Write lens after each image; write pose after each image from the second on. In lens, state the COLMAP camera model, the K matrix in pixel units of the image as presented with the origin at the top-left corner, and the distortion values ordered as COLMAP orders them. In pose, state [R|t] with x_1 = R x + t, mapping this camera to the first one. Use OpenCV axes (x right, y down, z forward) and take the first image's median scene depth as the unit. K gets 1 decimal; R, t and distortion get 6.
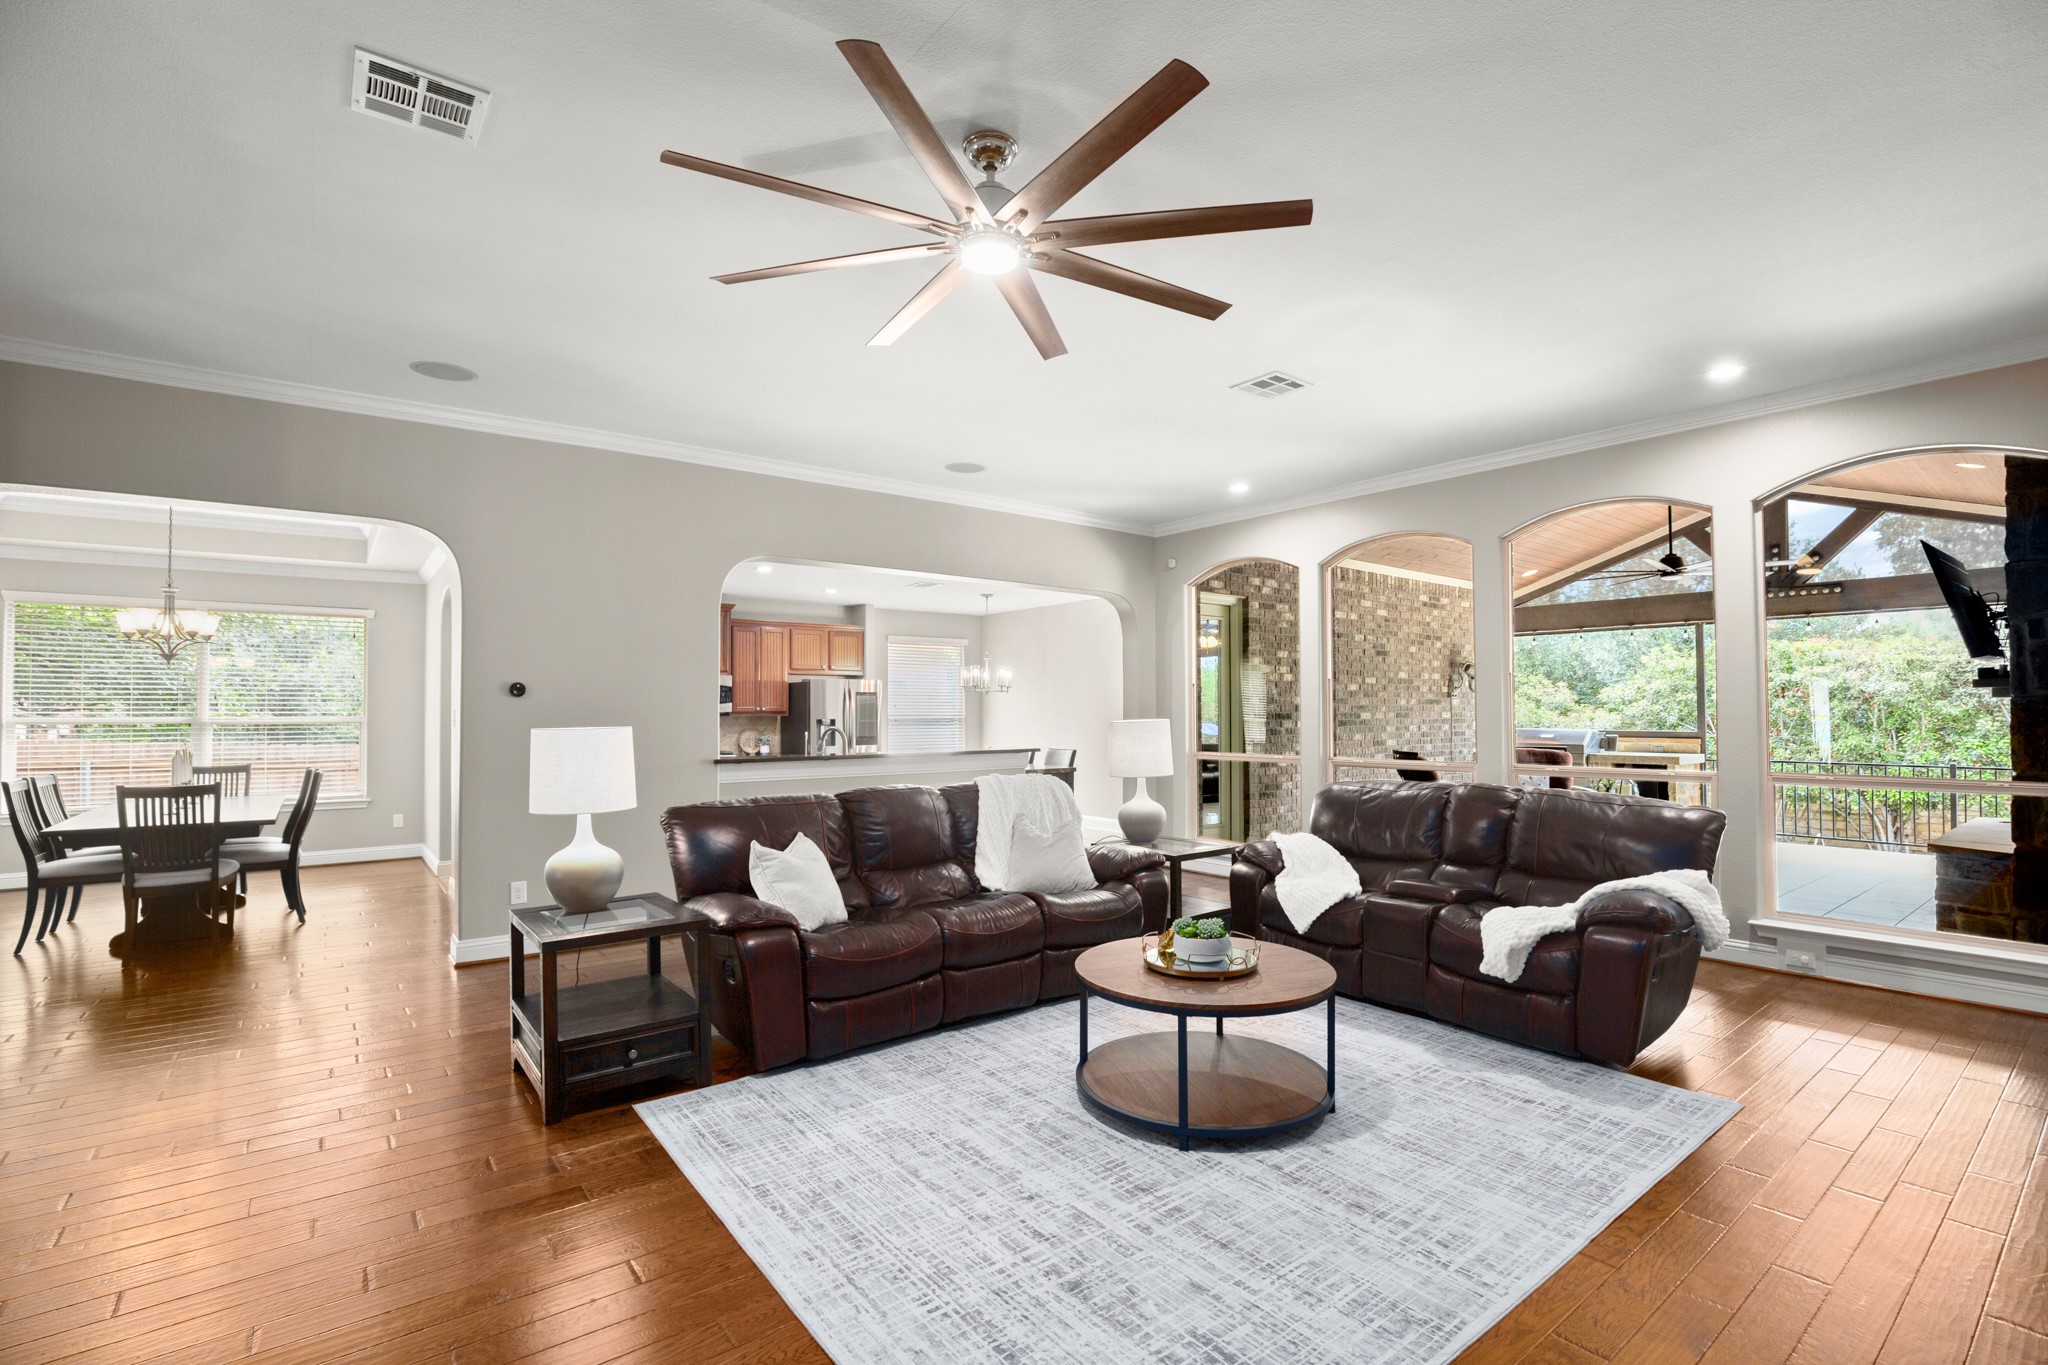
lens RADIAL K [[941.4, 0, 1057.0], [0, 941.4, 679.0], [0, 0, 1]] dist [-0.009357, 0.003981]
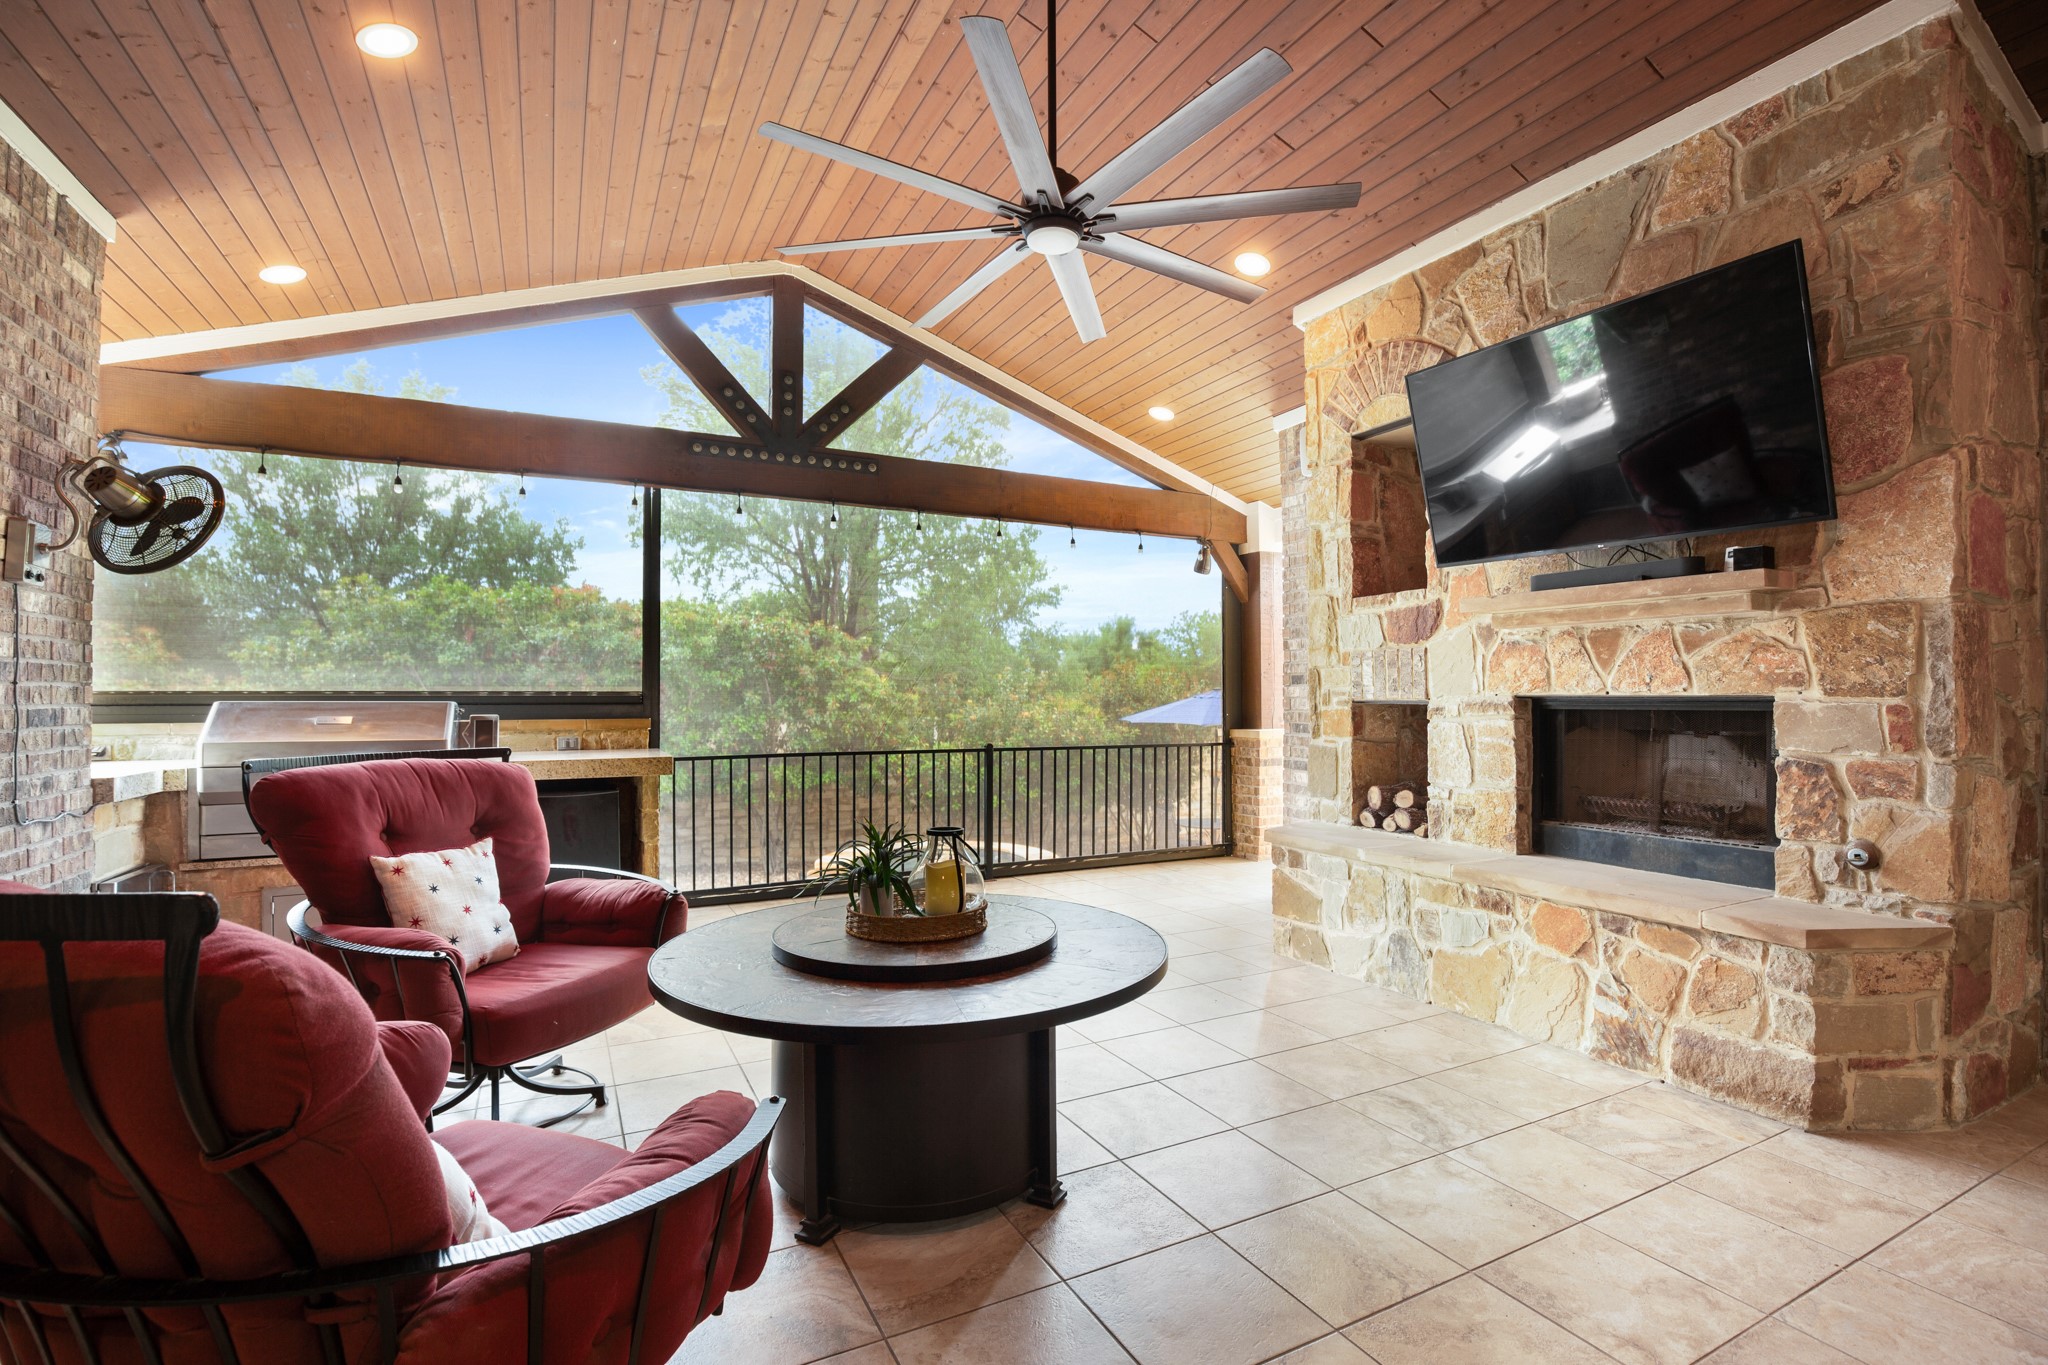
lens RADIAL K [[941.4, 0, 1016.5], [0, 941.4, 685.5], [0, 0, 1]] dist [-0.009357, 0.003981]
pose [[0.221600, 0.013072, 0.975050, 0.246023], [-0.030206, 0.999522, -0.006535, 0.044898], [-0.974670, -0.028004, 0.221889, 0.729767]]
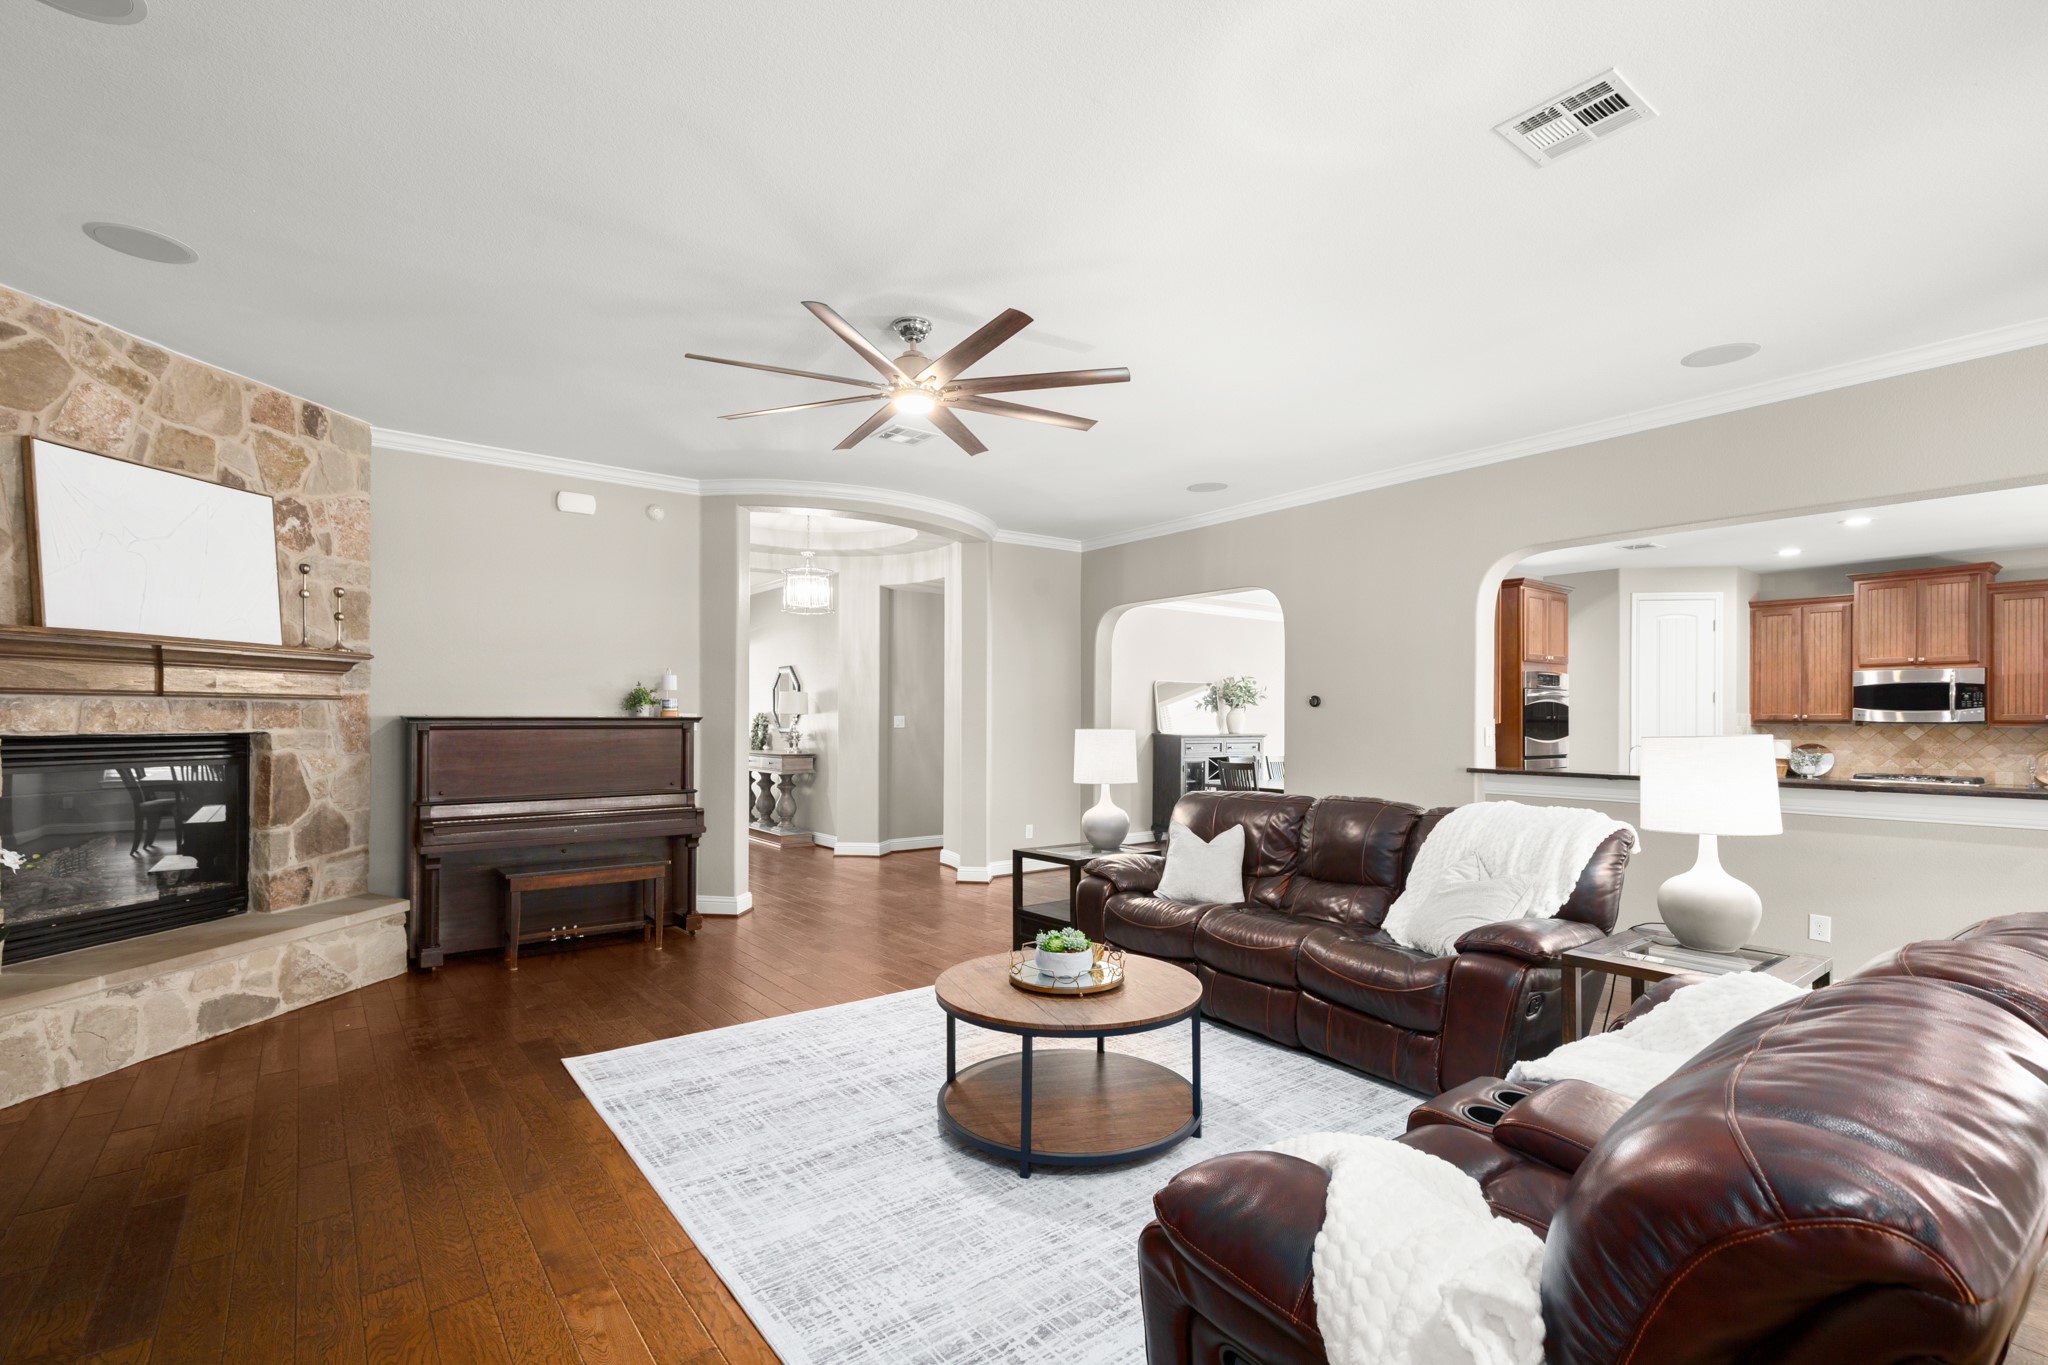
lens RADIAL K [[941.4, 0, 1031.2], [0, 941.4, 712.4], [0, 0, 1]] dist [-0.009357, 0.003981]
pose [[-0.030295, -0.007762, -0.999511, 0.355134], [0.031324, 0.999471, -0.008711, 0.012149], [0.999050, -0.031573, -0.030036, 0.319821]]
